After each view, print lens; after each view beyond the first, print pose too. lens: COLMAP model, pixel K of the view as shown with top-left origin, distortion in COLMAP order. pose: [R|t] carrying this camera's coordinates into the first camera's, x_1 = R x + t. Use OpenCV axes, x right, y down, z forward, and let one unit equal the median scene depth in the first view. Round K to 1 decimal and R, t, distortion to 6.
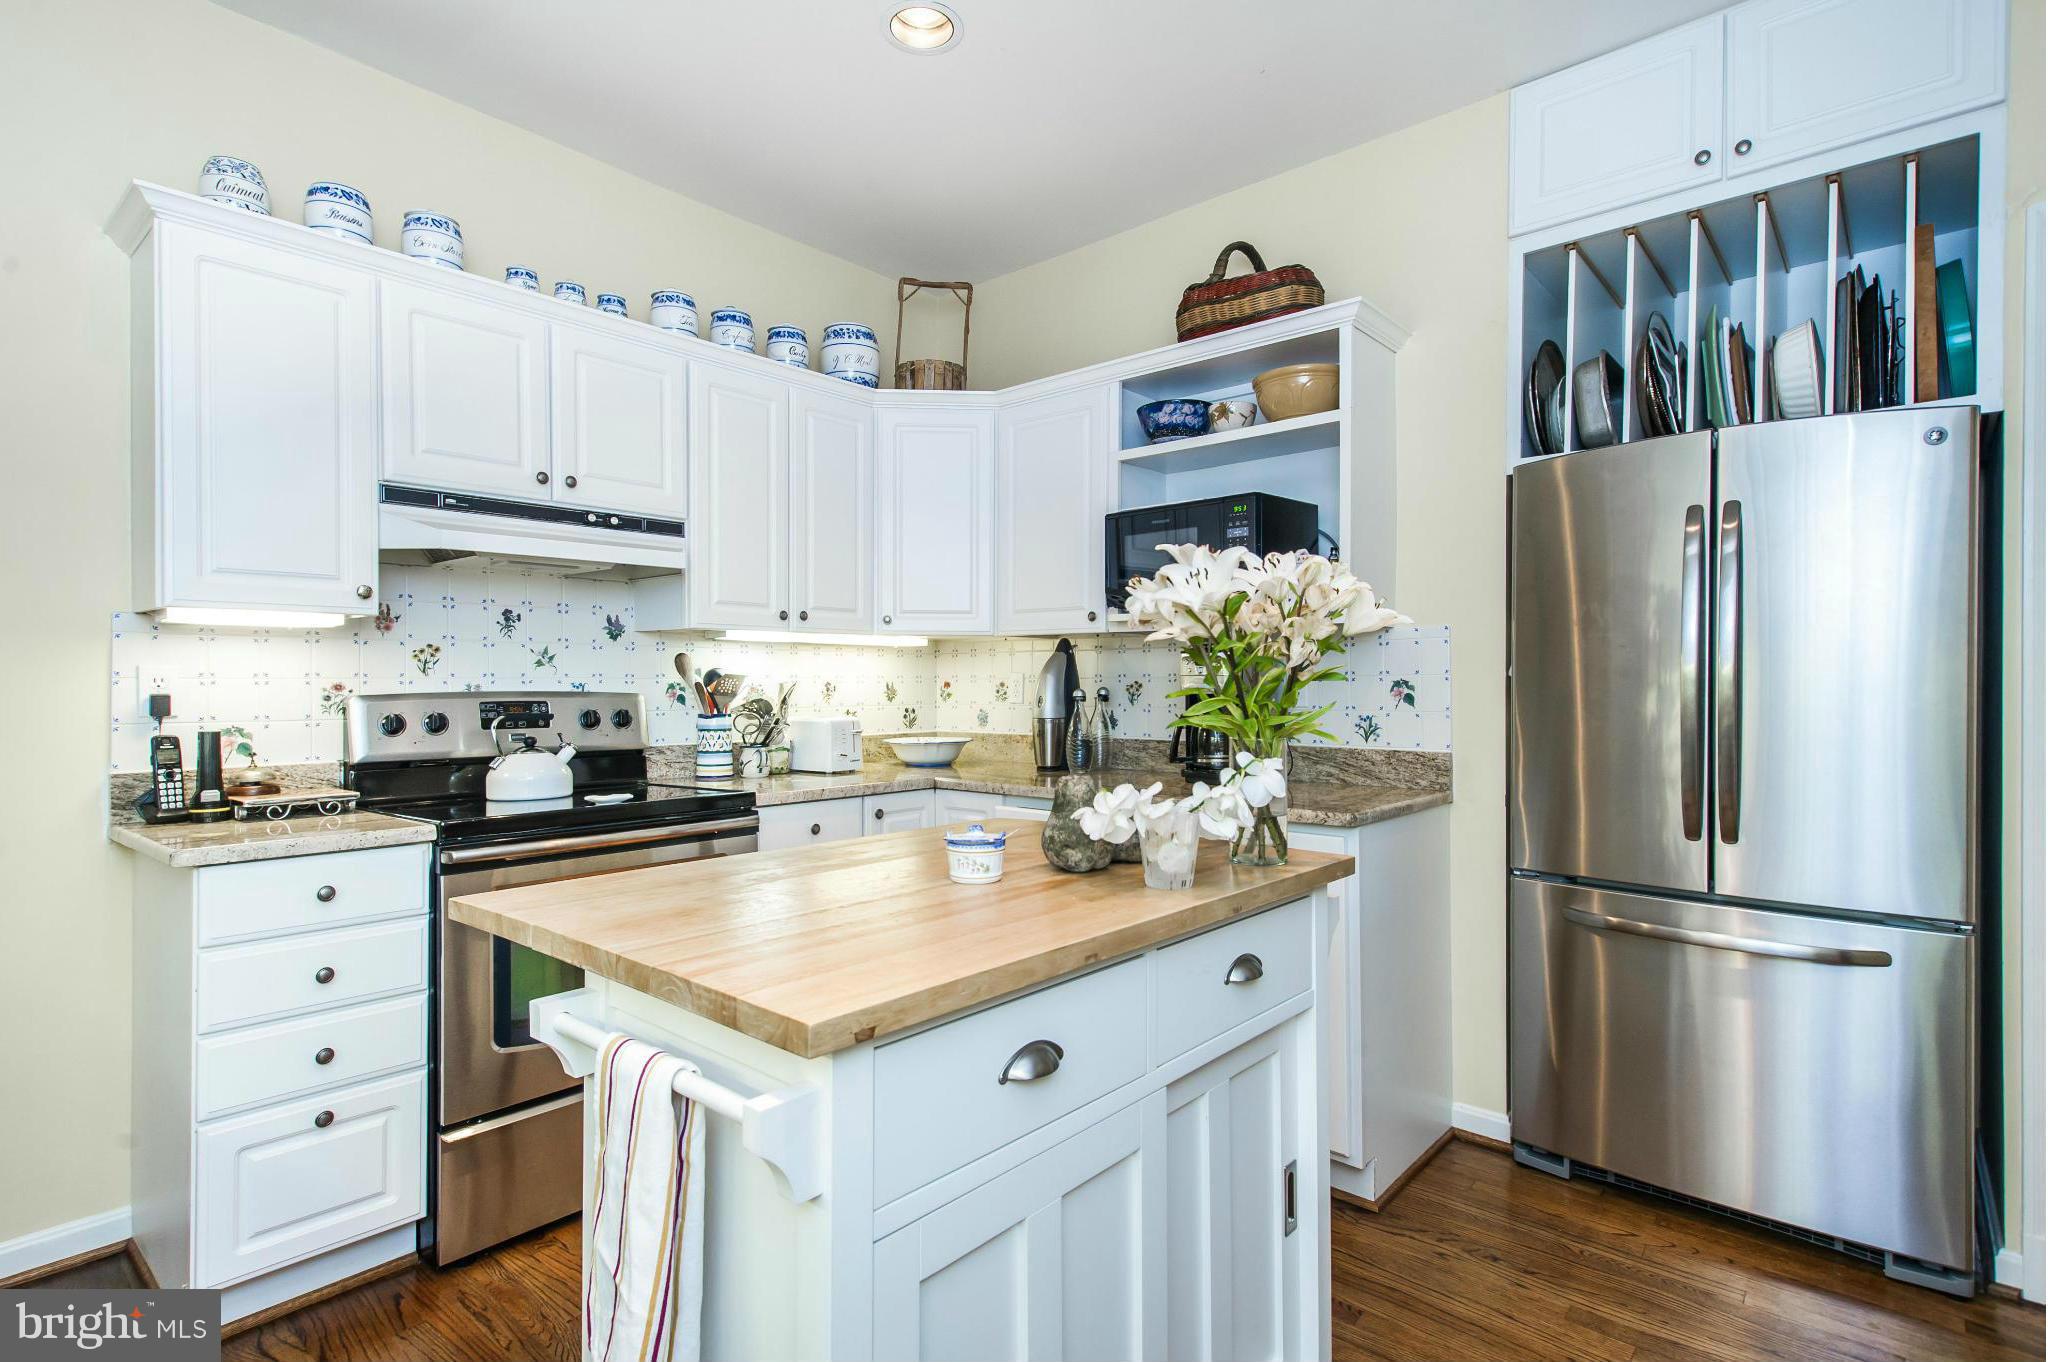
lens RADIAL K [[983.5, 0, 1032.2], [0, 983.5, 677.7], [0, 0, 1]] dist [0.014171, 0.001477]
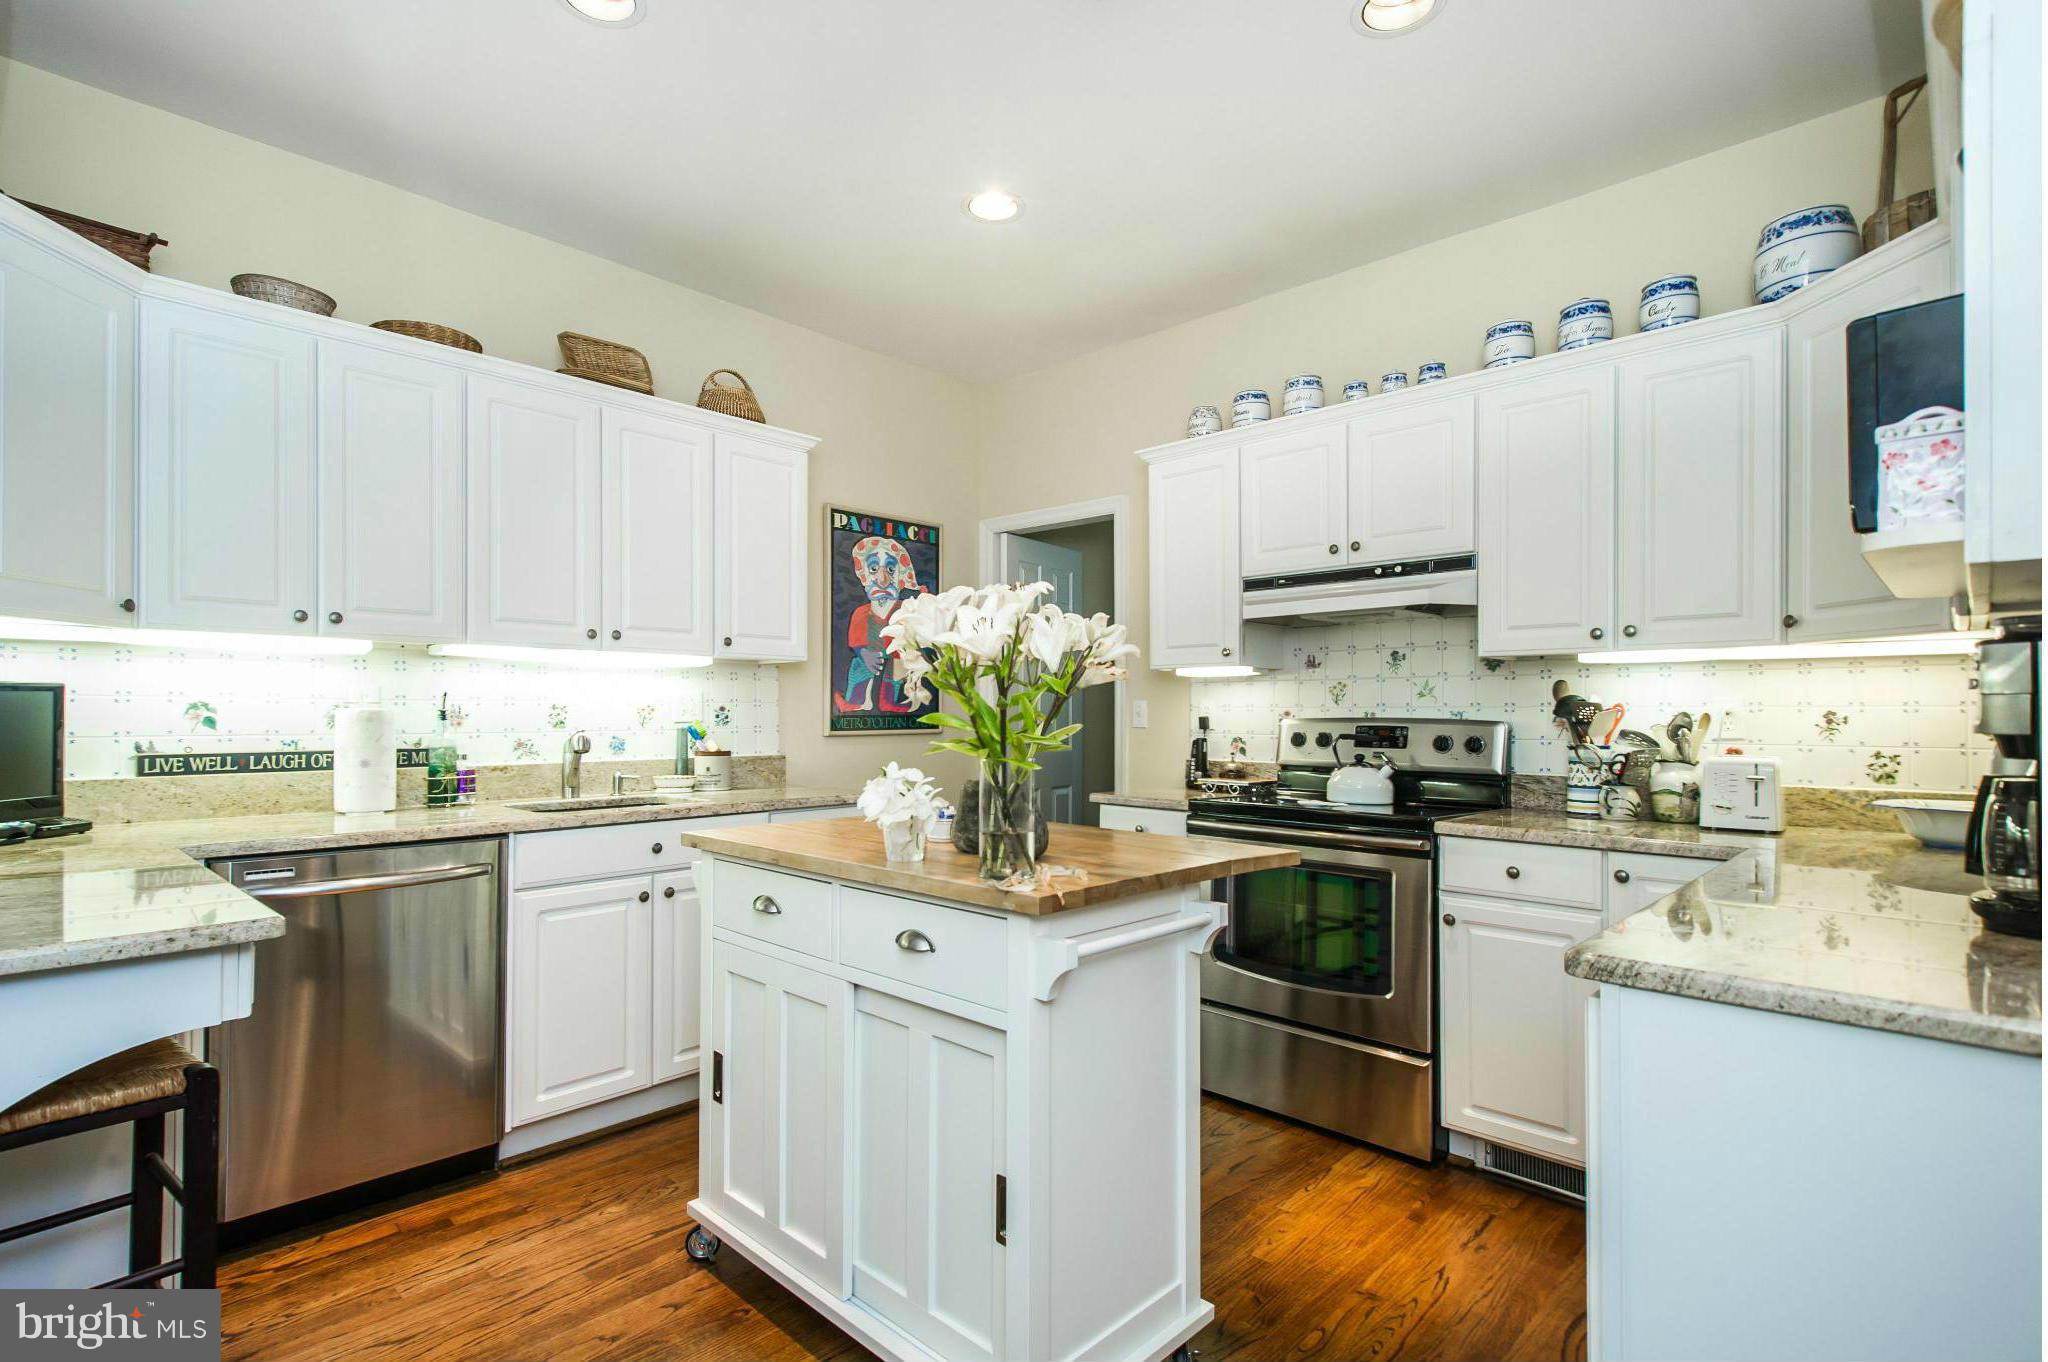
lens RADIAL K [[983.5, 0, 1027.1], [0, 983.5, 698.4], [0, 0, 1]] dist [0.014171, 0.001477]
pose [[-0.040147, -0.014387, -0.999090, 0.779081], [-0.000252, 0.999896, -0.014388, 0.008145], [0.999194, -0.000326, -0.040147, 0.650593]]
